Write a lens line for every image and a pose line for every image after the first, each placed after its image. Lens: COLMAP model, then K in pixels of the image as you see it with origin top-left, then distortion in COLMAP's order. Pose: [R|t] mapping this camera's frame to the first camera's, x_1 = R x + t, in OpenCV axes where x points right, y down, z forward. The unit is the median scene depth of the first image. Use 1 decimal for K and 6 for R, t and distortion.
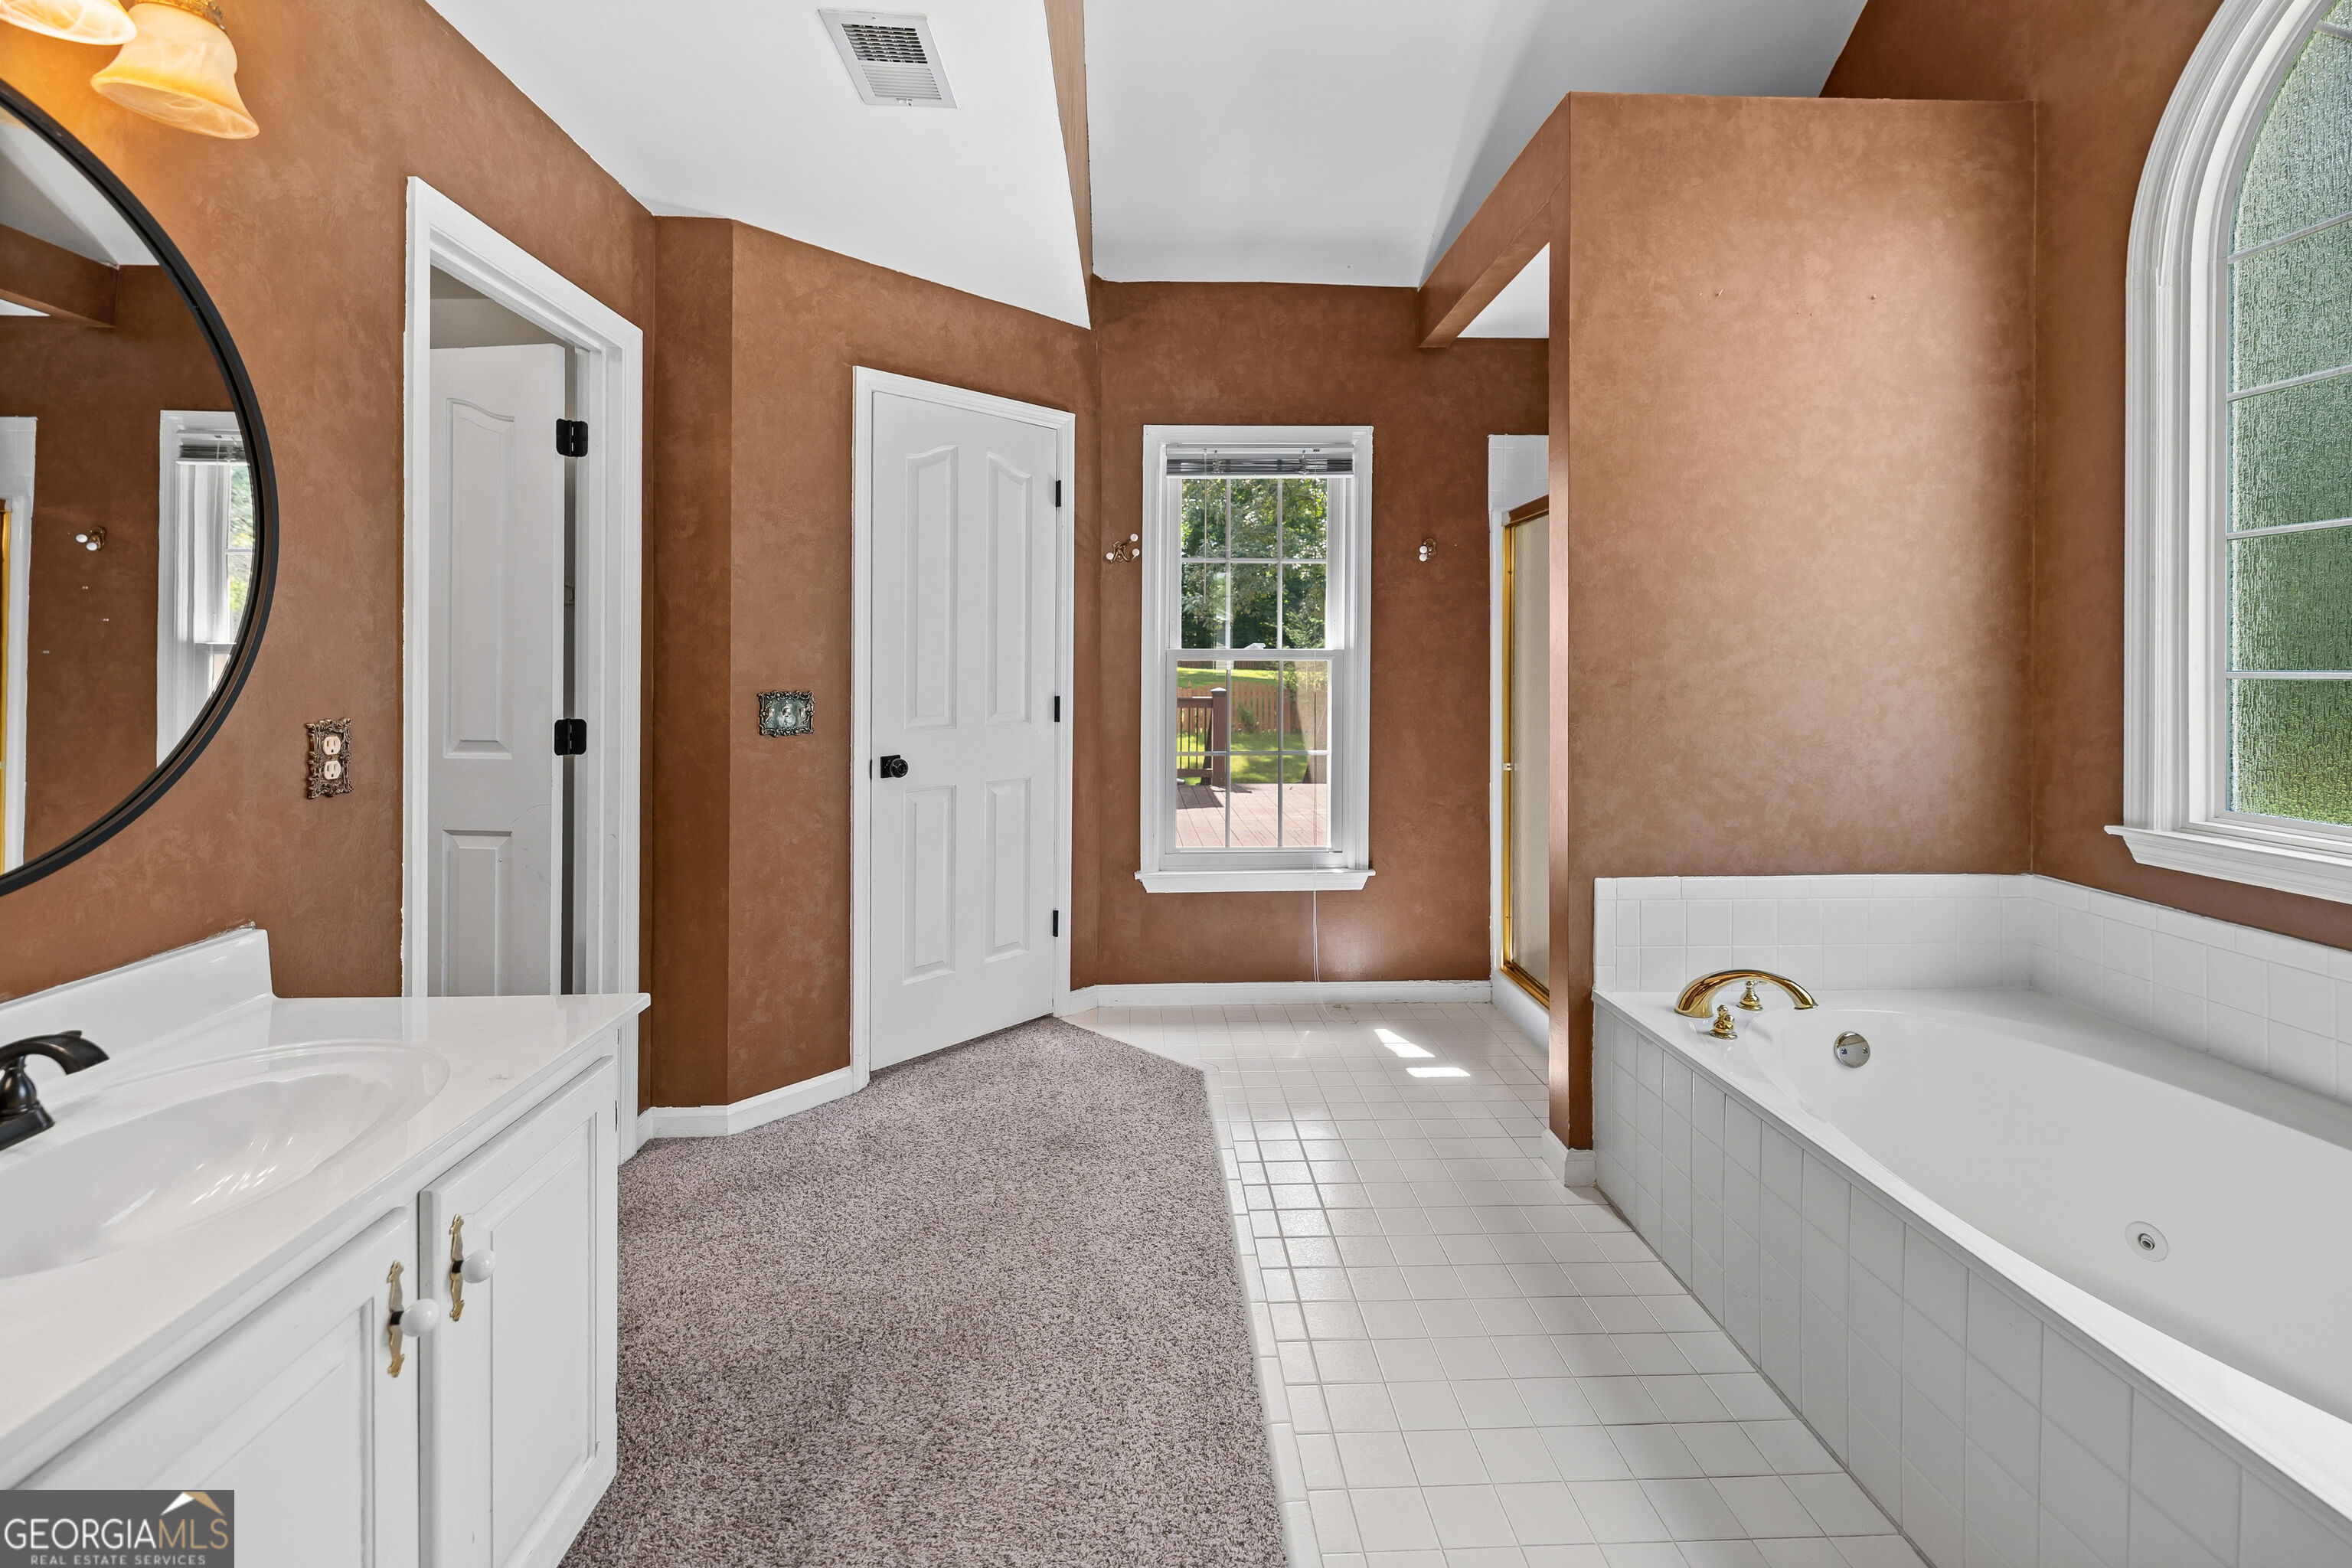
lens RADIAL K [[1032.1, 0, 1172.3], [0, 1032.1, 674.7], [0, 0, 1]] dist [-0.000847, -0.000052]
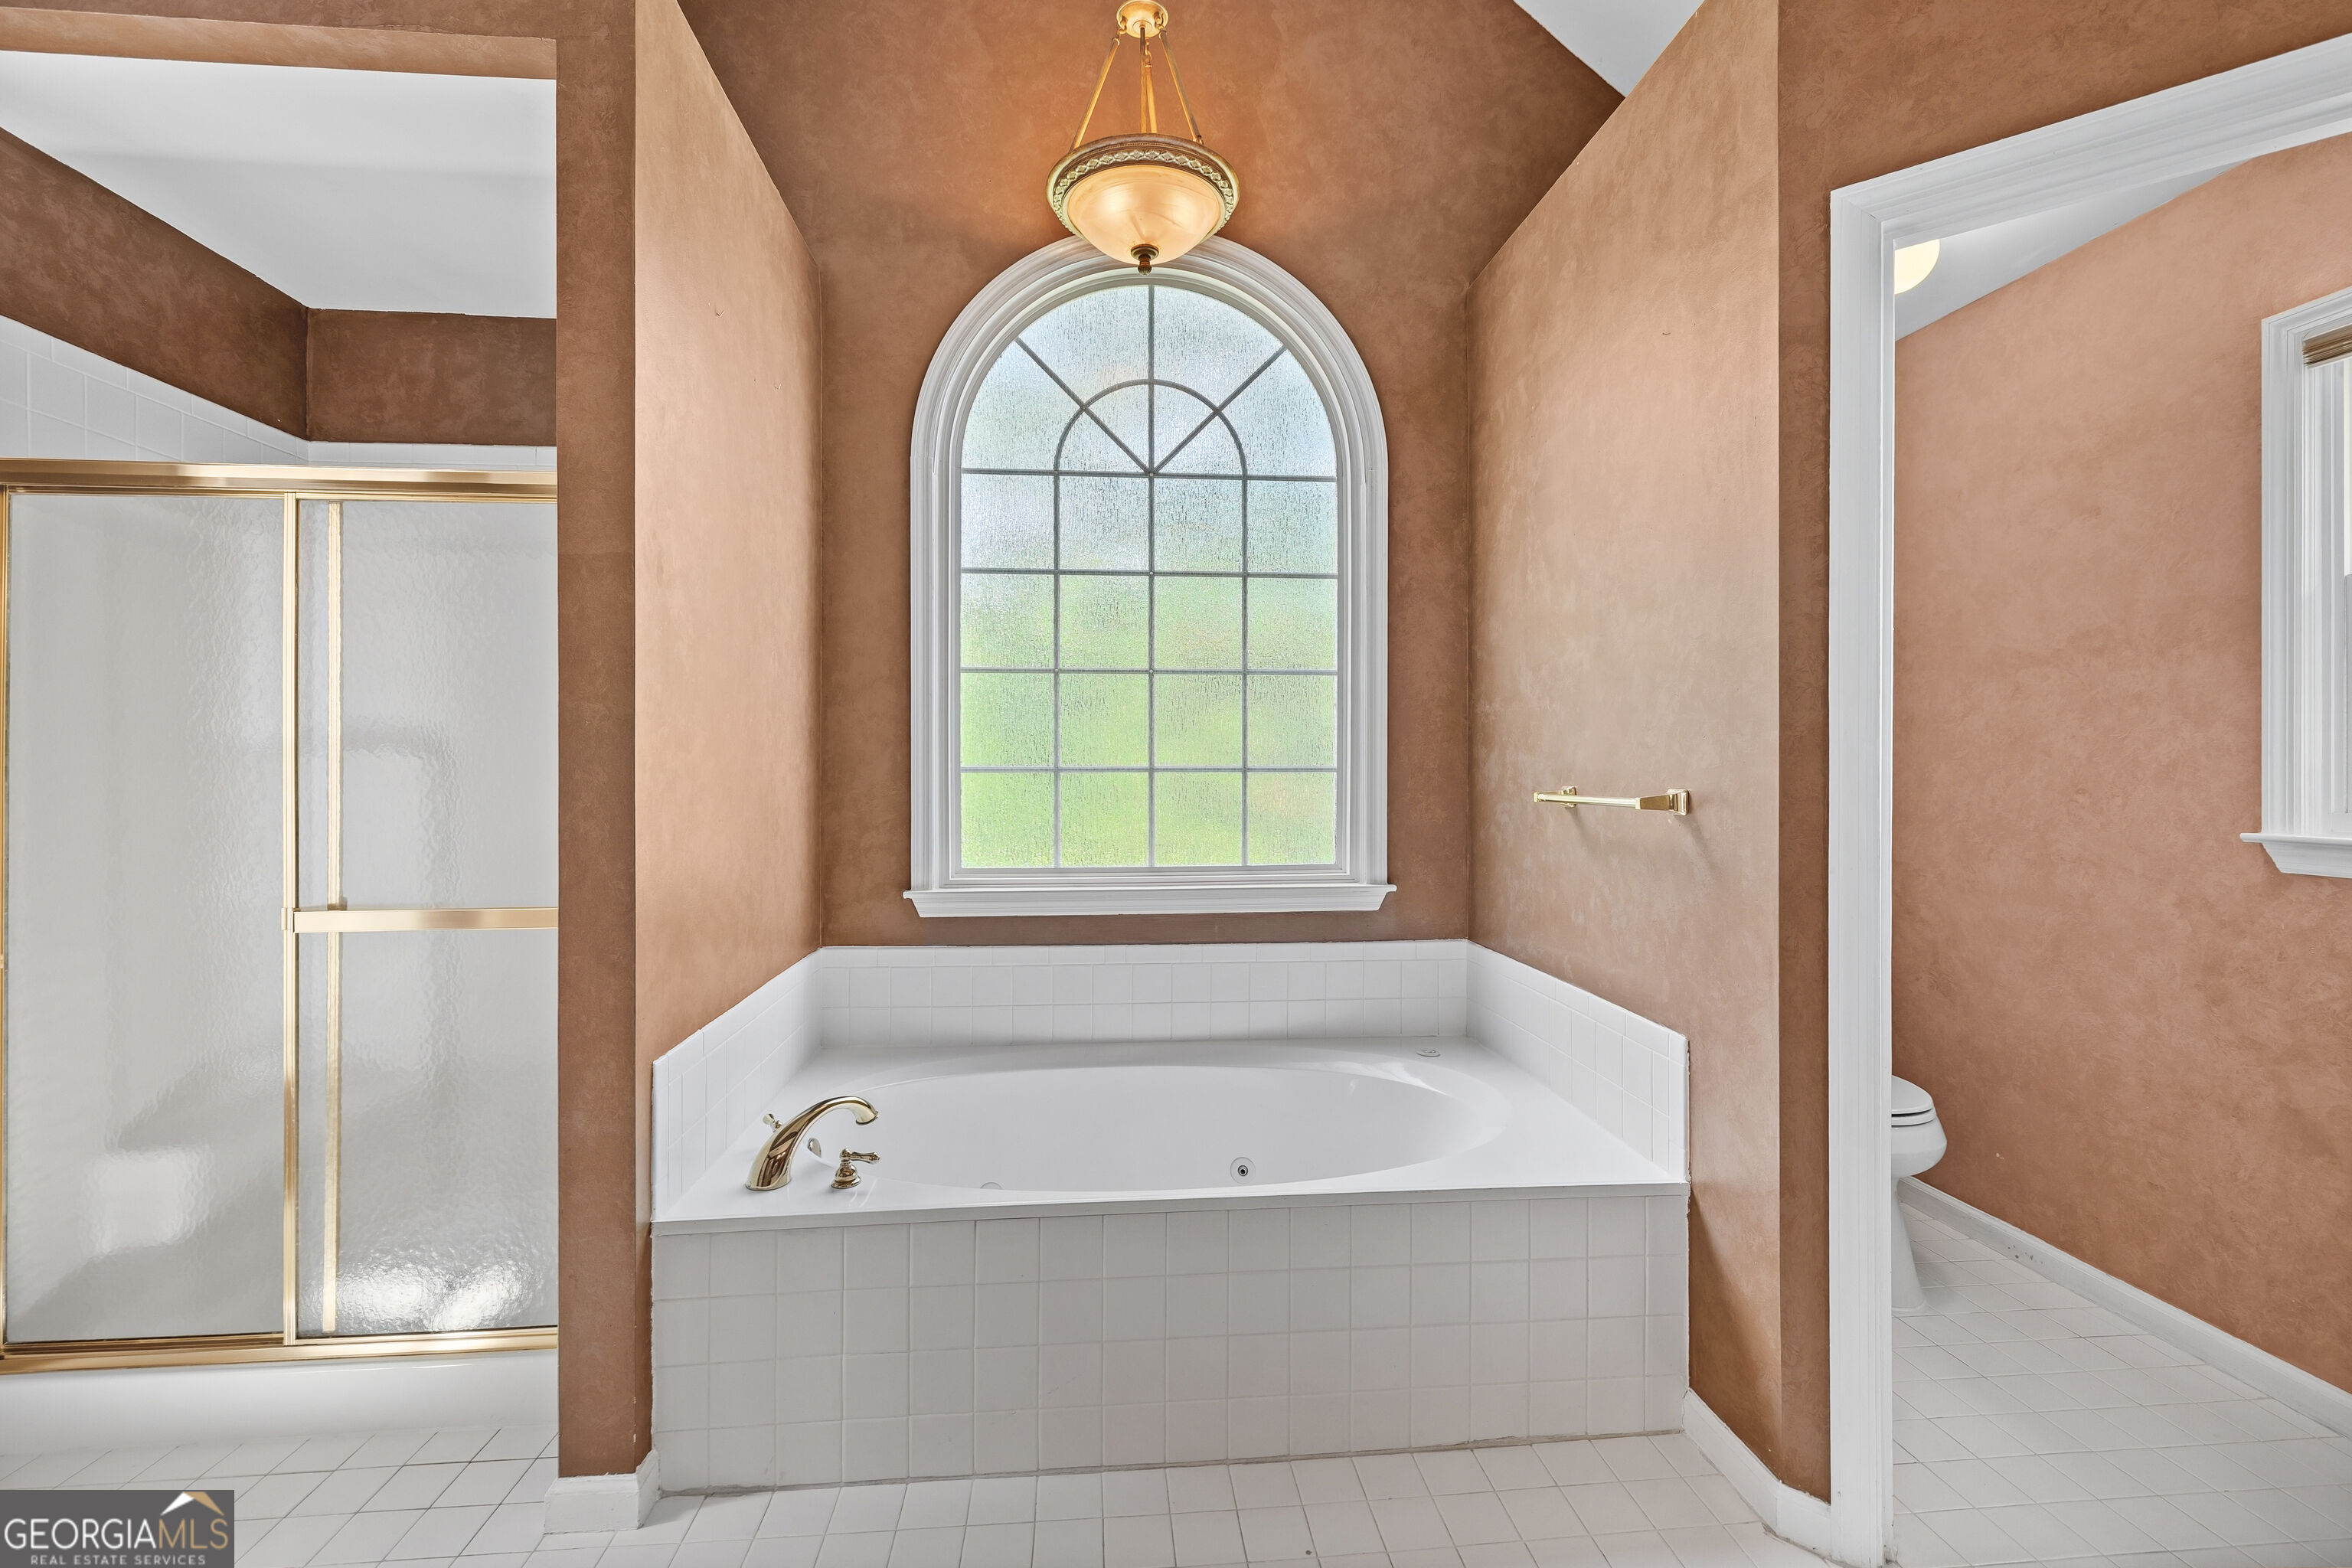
lens RADIAL K [[1014.8, 0, 1171.0], [0, 1014.8, 766.2], [0, 0, 1]] dist [0.003409, 0.000116]
pose [[-0.052518, -0.003063, 0.998615, -0.319427], [0.005071, 0.999982, 0.003333, -0.007718], [-0.998607, 0.005239, -0.052501, 0.709935]]
